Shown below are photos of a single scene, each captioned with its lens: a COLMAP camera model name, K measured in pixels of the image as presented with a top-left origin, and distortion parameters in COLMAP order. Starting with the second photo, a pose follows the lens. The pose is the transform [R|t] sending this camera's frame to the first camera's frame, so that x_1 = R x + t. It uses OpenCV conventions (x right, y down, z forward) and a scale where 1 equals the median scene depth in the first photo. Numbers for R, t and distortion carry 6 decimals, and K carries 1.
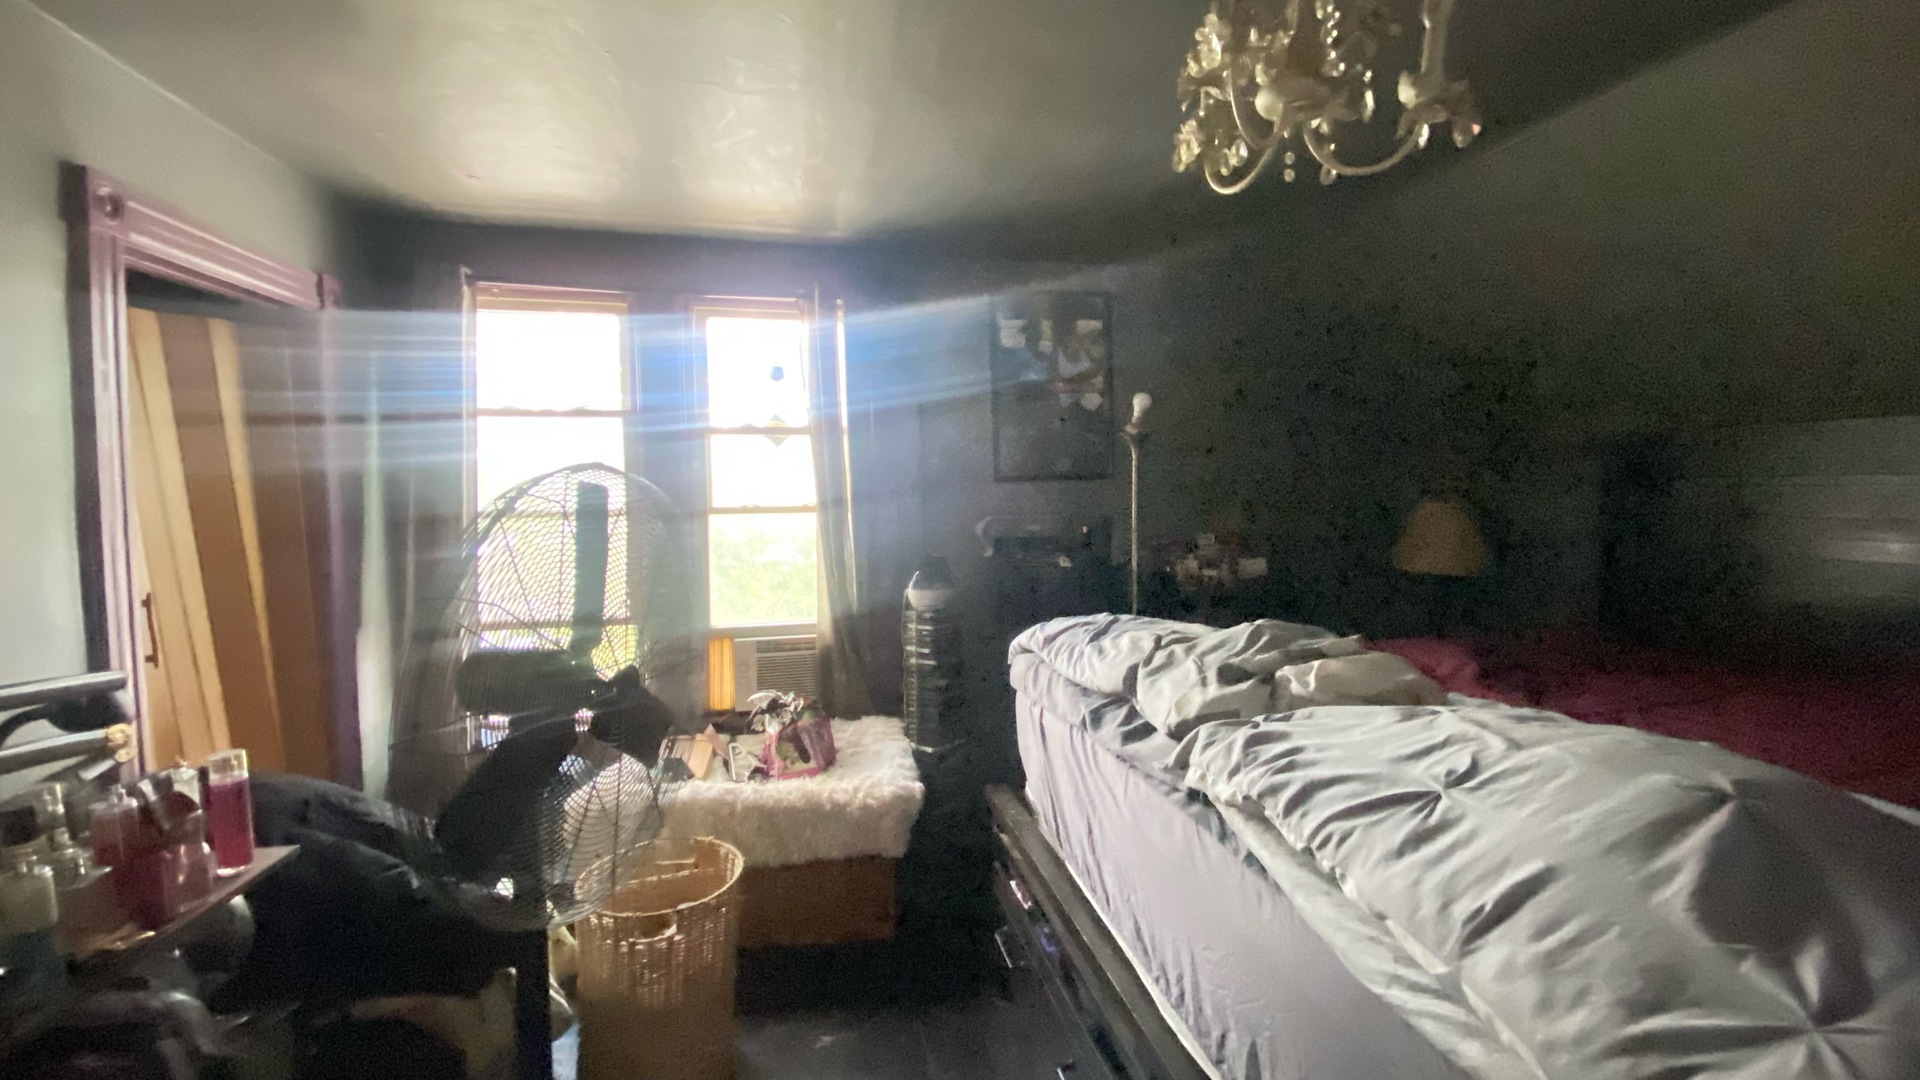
lens RADIAL K [[776.1, 0, 960.0], [0, 776.1, 540.0], [0, 0, 1]] dist [0.024543, -0.021331]
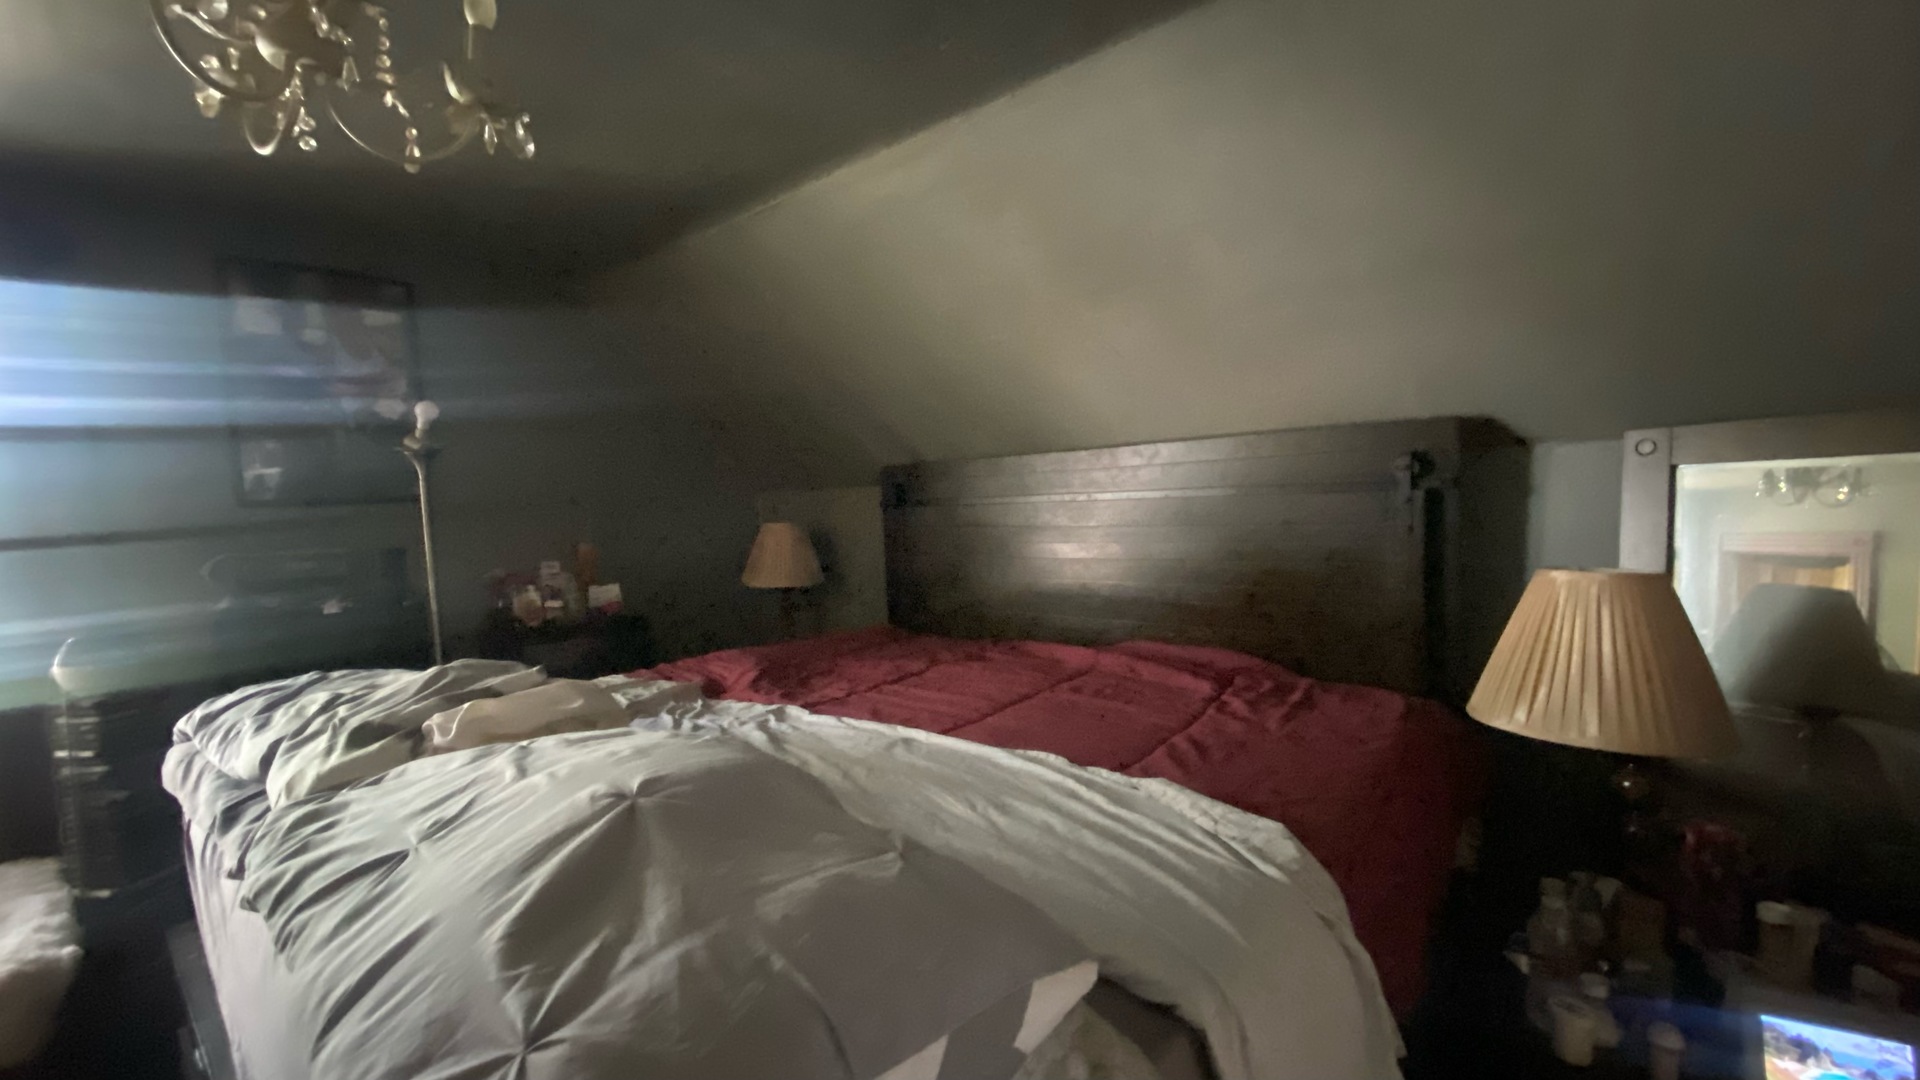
lens RADIAL K [[776.1, 0, 960.0], [0, 776.1, 540.0], [0, 0, 1]] dist [0.024543, -0.021331]
pose [[0.795921, -0.042094, 0.603935, 0.241447], [0.059472, 0.998191, -0.008804, 0.005950], [-0.602472, 0.042924, 0.796985, -0.042398]]
